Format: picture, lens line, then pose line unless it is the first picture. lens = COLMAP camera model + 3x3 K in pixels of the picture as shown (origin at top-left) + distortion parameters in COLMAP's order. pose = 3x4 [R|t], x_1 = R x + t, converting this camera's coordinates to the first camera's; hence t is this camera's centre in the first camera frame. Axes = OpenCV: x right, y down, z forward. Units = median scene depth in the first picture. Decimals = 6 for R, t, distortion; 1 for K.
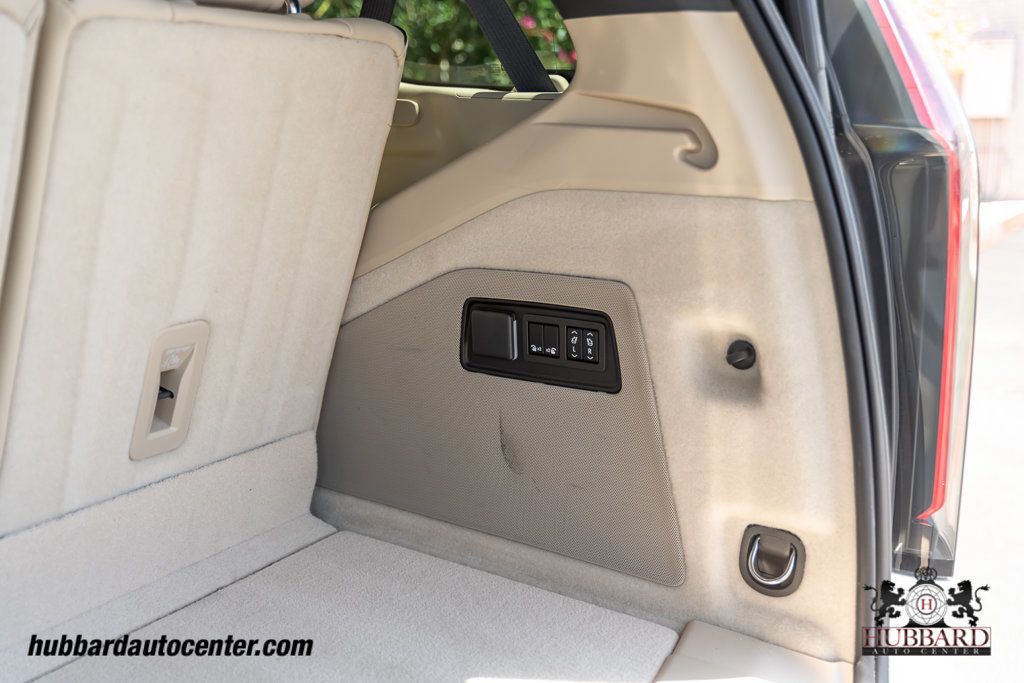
lens RADIAL K [[1128.7, 0, 512.0], [0, 1128.7, 341.5], [0, 0, 1]] dist [-0.002022, 0.006762]
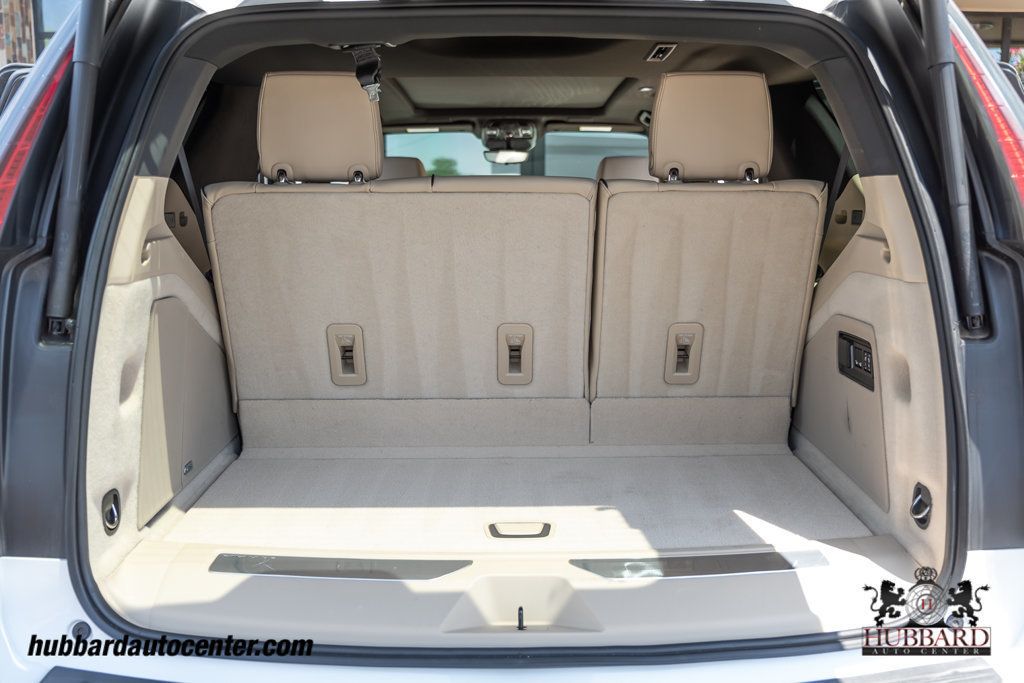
lens RADIAL K [[842.9, 0, 512.0], [0, 842.9, 341.5], [0, 0, 1]] dist [-0.034679, 0.000228]
pose [[0.532791, 0.119441, -0.837775, 0.815290], [-0.161957, 0.986082, 0.037586, 0.011379], [0.830604, 0.115658, 0.544720, -0.150949]]
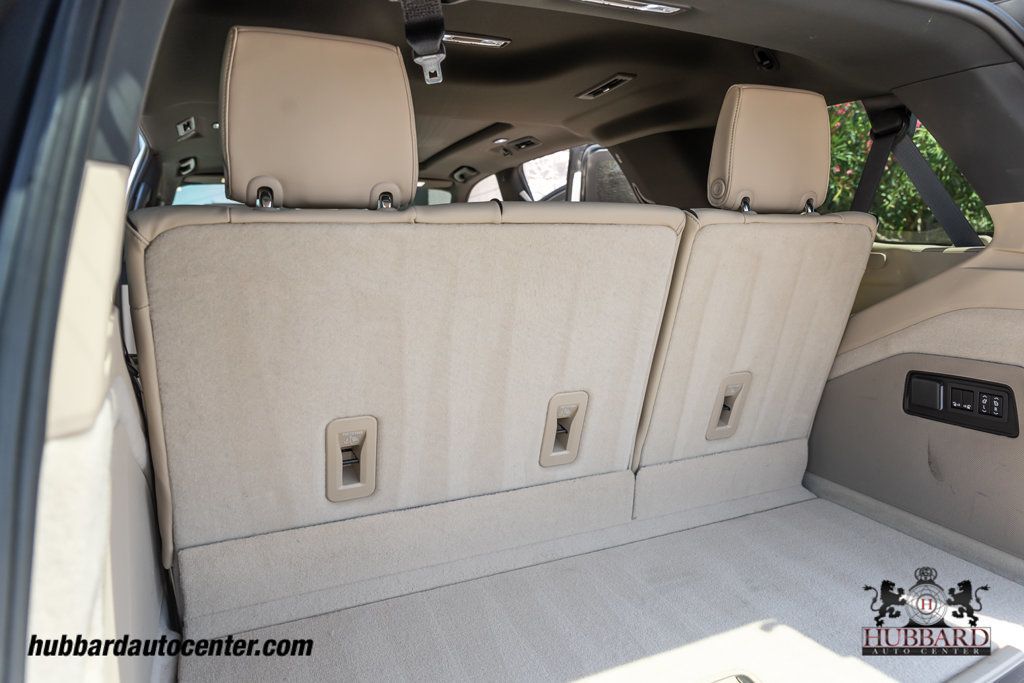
lens RADIAL K [[649.6, 0, 512.0], [0, 649.6, 341.5], [0, 0, 1]] dist [0.000772, -0.014568]
pose [[0.817210, 0.045557, -0.574536, 0.030271], [-0.086004, 0.995349, -0.043407, 0.011630], [0.569886, 0.084885, 0.817327, -0.136000]]
